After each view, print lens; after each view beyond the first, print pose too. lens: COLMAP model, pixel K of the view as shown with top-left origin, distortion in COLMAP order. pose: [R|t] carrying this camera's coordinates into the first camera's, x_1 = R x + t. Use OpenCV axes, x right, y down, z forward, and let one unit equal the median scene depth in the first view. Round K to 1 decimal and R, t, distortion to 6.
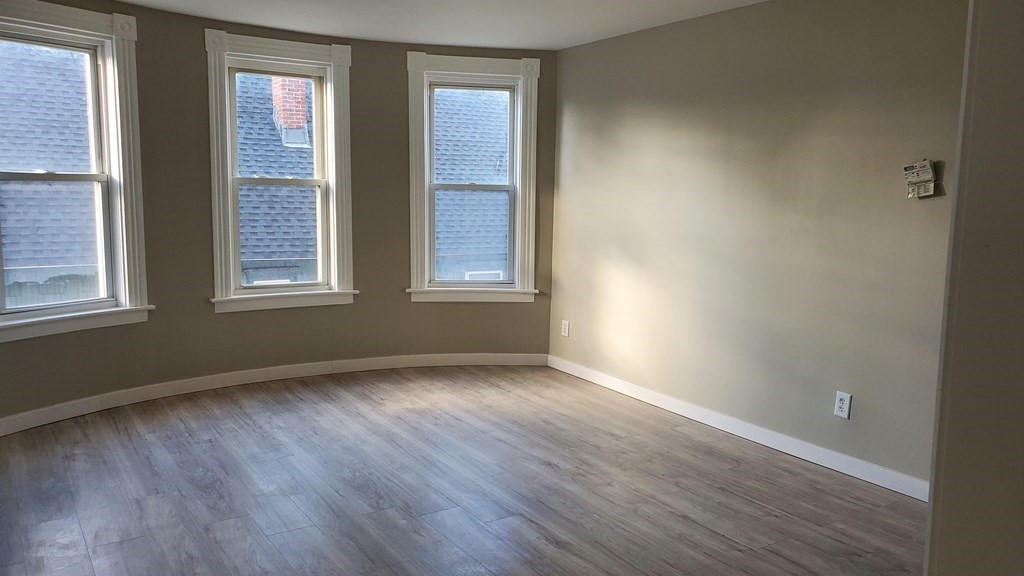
lens RADIAL K [[774.2, 0, 512.0], [0, 774.2, 288.0], [0, 0, 1]] dist [0.153378, -0.298274]
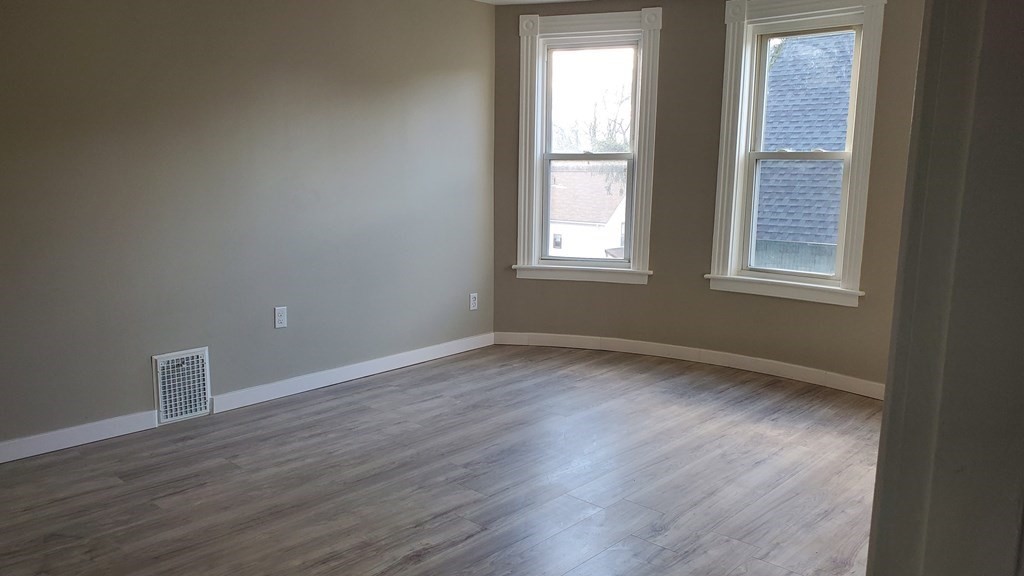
lens RADIAL K [[774.2, 0, 512.0], [0, 774.2, 288.0], [0, 0, 1]] dist [0.153378, -0.298274]
pose [[0.255328, 0.139330, -0.956763, 0.587063], [-0.130051, 0.985519, 0.108812, -0.051514], [0.958068, 0.096645, 0.269751, 0.557557]]
